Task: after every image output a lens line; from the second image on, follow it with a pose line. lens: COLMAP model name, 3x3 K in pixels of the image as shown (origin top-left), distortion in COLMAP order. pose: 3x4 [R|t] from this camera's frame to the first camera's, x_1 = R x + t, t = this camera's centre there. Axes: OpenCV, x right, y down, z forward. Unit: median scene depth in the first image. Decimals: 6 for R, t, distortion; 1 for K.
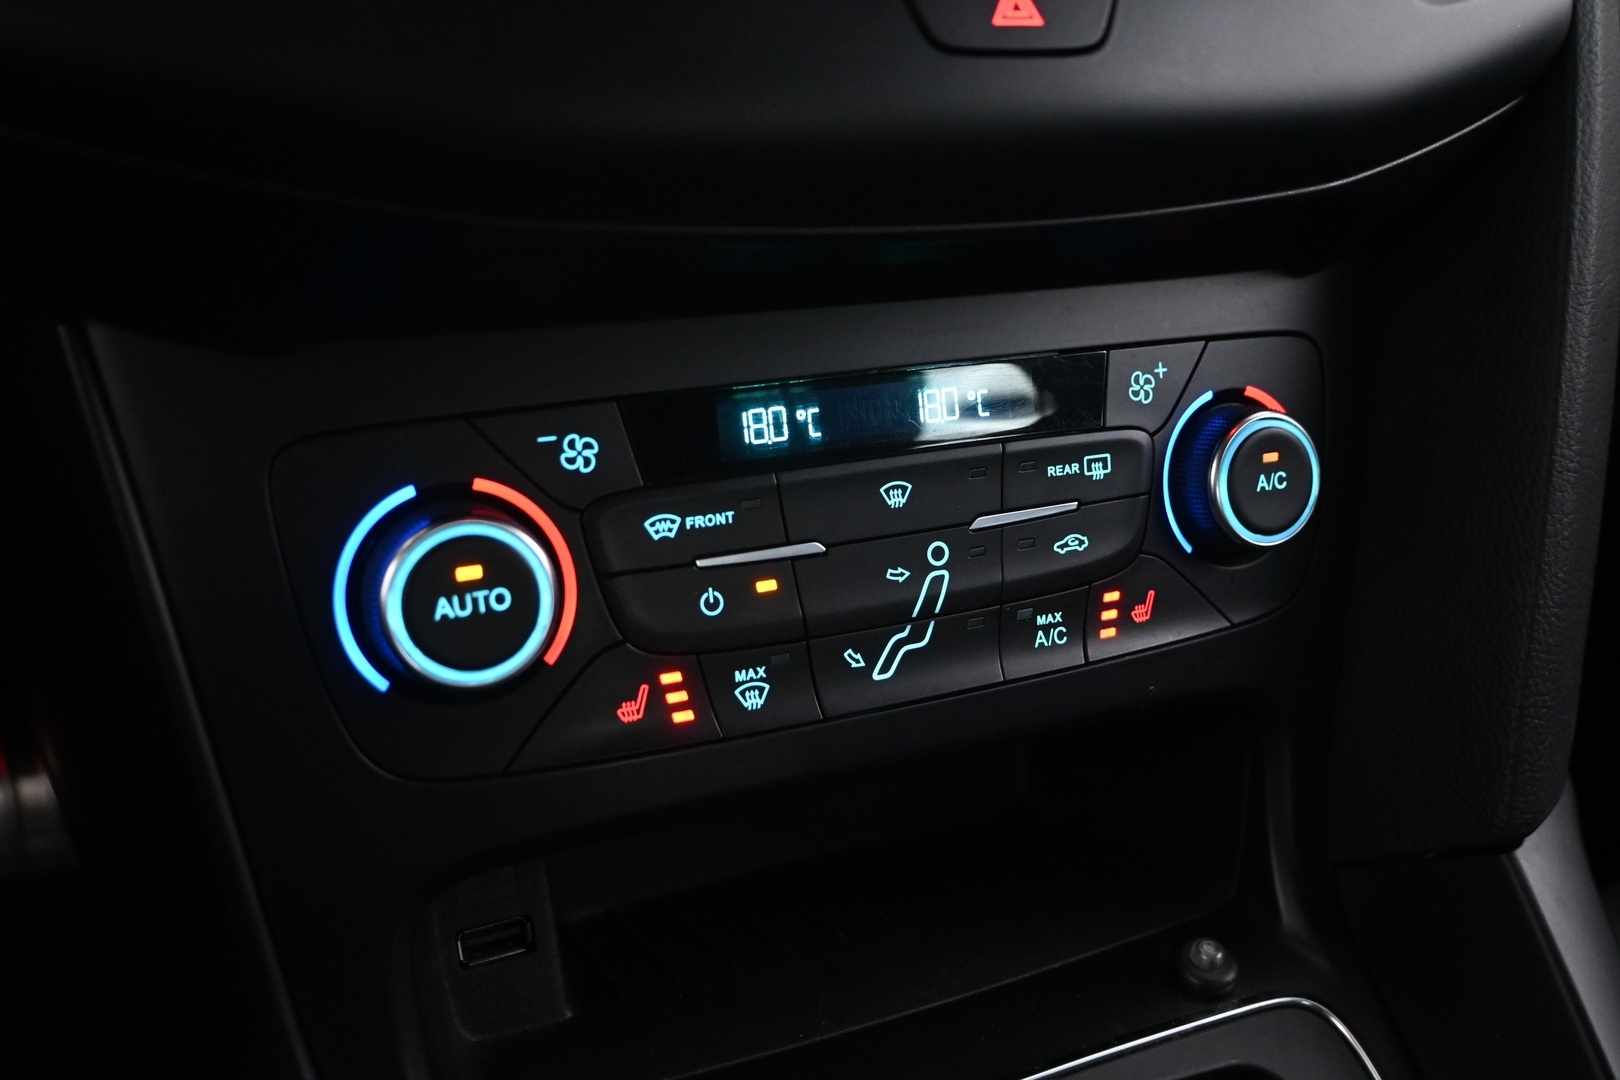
lens RADIAL K [[1486.2, 0, 809.9], [0, 1486.2, 541.3], [0, 0, 1]] dist [0.008232, 0.000000]
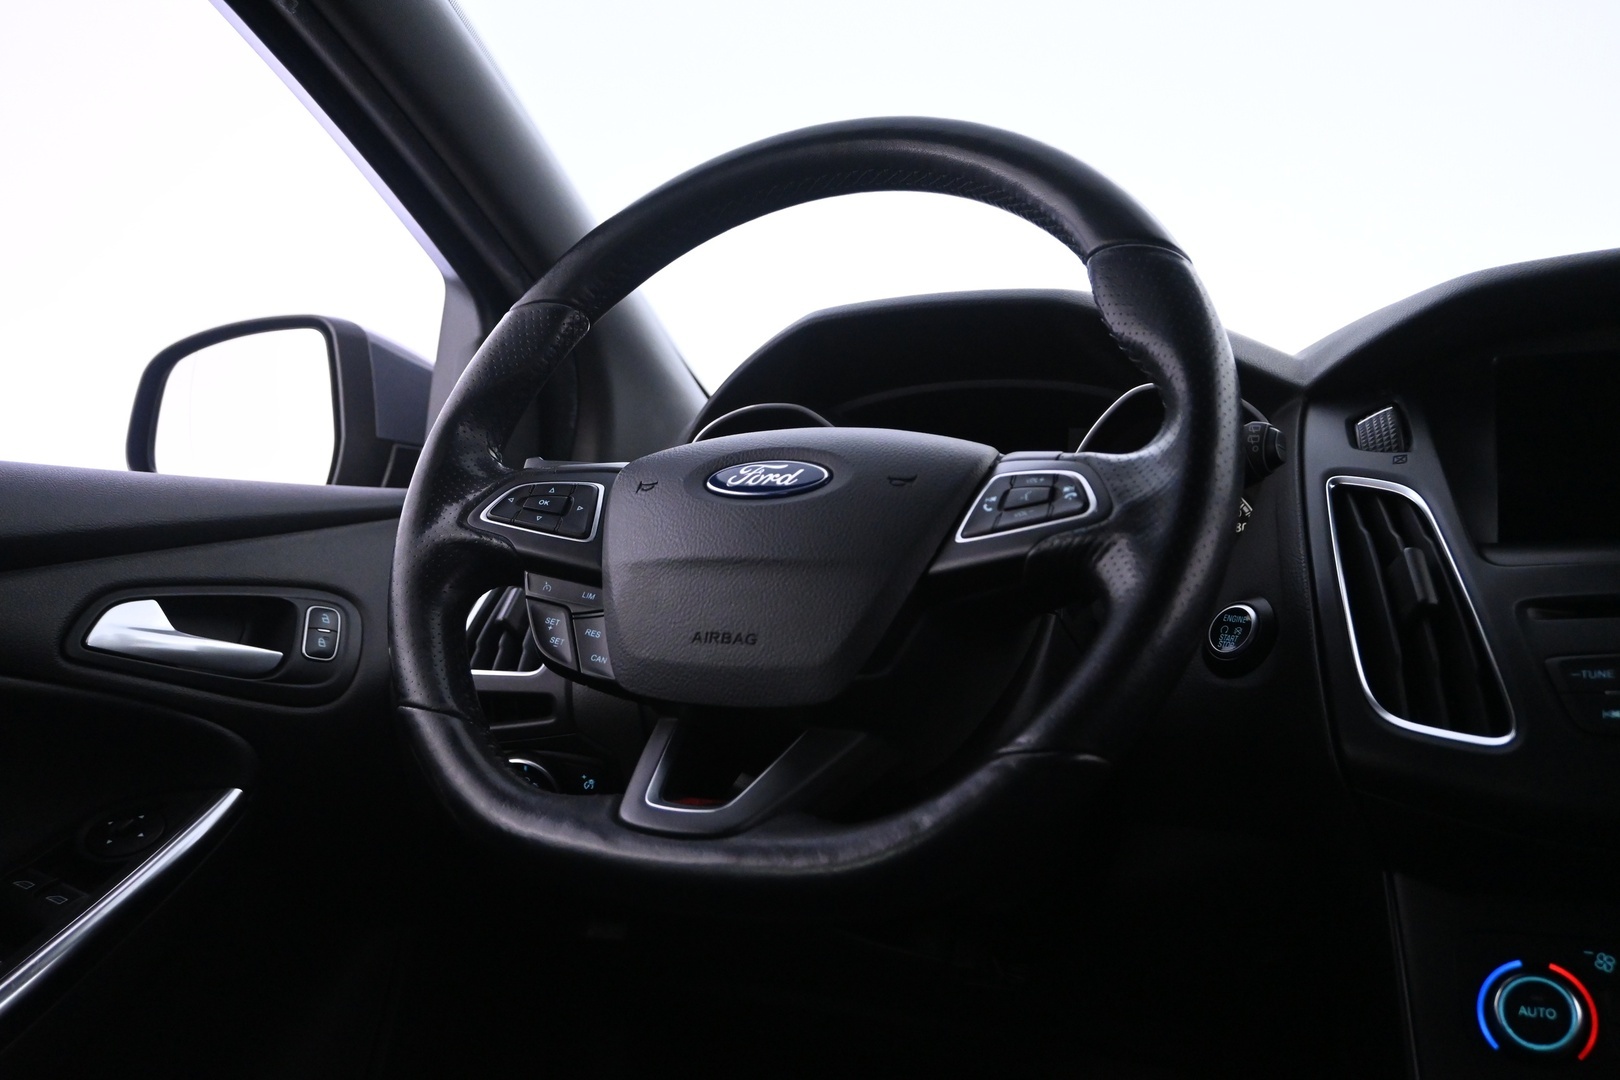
lens RADIAL K [[1399.8, 0, 810.5], [0, 1399.8, 541.2], [0, 0, 1]] dist [0.001982, 0.002408]
pose [[0.655838, -0.050484, -0.753212, 0.674947], [-0.280900, 0.909794, -0.305565, 0.341438], [0.700693, 0.411979, 0.582497, -1.293440]]
